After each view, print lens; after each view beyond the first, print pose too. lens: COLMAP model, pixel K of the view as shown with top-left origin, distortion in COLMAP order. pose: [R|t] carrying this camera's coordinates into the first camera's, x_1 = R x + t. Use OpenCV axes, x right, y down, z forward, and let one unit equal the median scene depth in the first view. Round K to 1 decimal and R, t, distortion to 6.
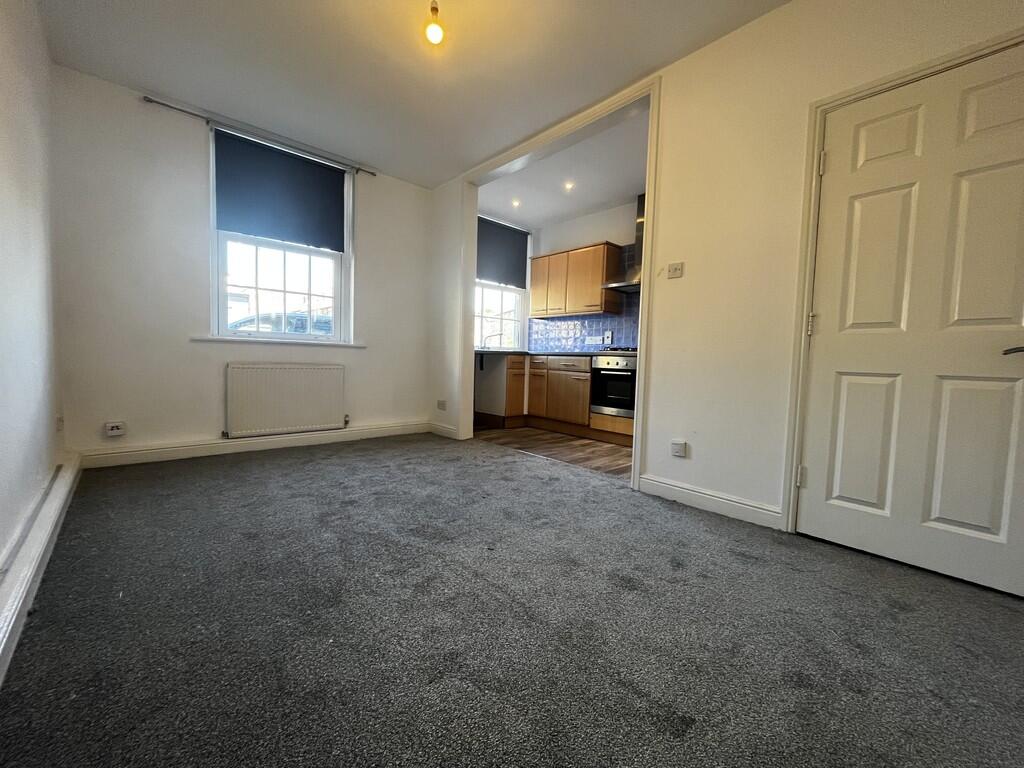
lens RADIAL K [[415.8, 0, 512.0], [0, 415.8, 381.3], [0, 0, 1]] dist [-0.000858, -0.000054]
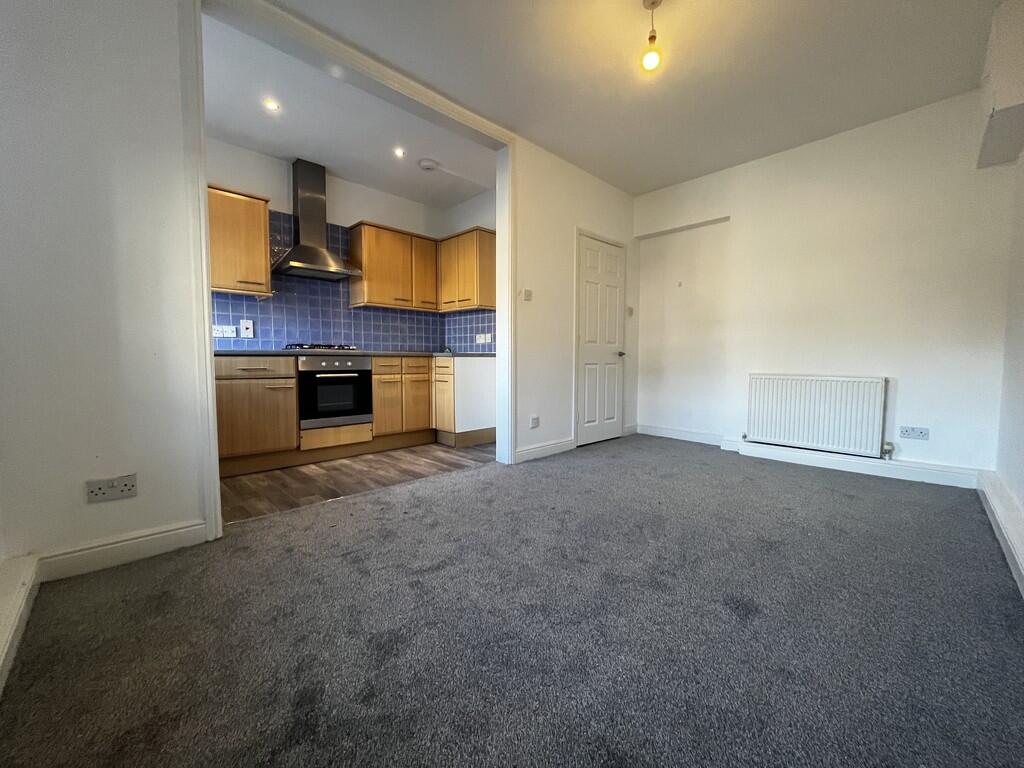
lens RADIAL K [[415.1, 0, 515.5], [0, 415.1, 383.8], [0, 0, 1]] dist [-0.001485, -0.000094]
pose [[-0.041695, -0.094883, 0.994615, -0.563381], [0.050668, 0.993999, 0.096948, -0.061664], [-0.997845, 0.054437, -0.036637, 0.622187]]
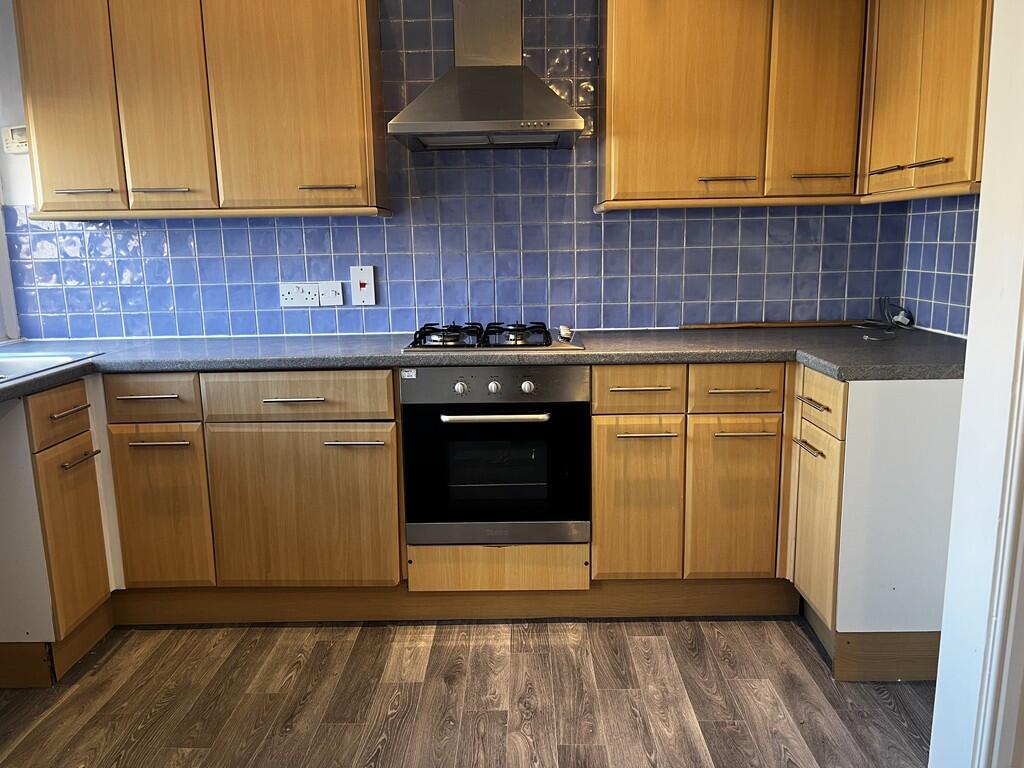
lens RADIAL K [[780.9, 0, 516.6], [0, 780.9, 389.4], [0, 0, 1]] dist [0.048214, -0.000650]
pose [[0.681240, -0.181747, 0.709140, -0.149474], [0.081100, 0.981465, 0.173633, -0.133677], [-0.727554, -0.060774, 0.683354, 0.536069]]
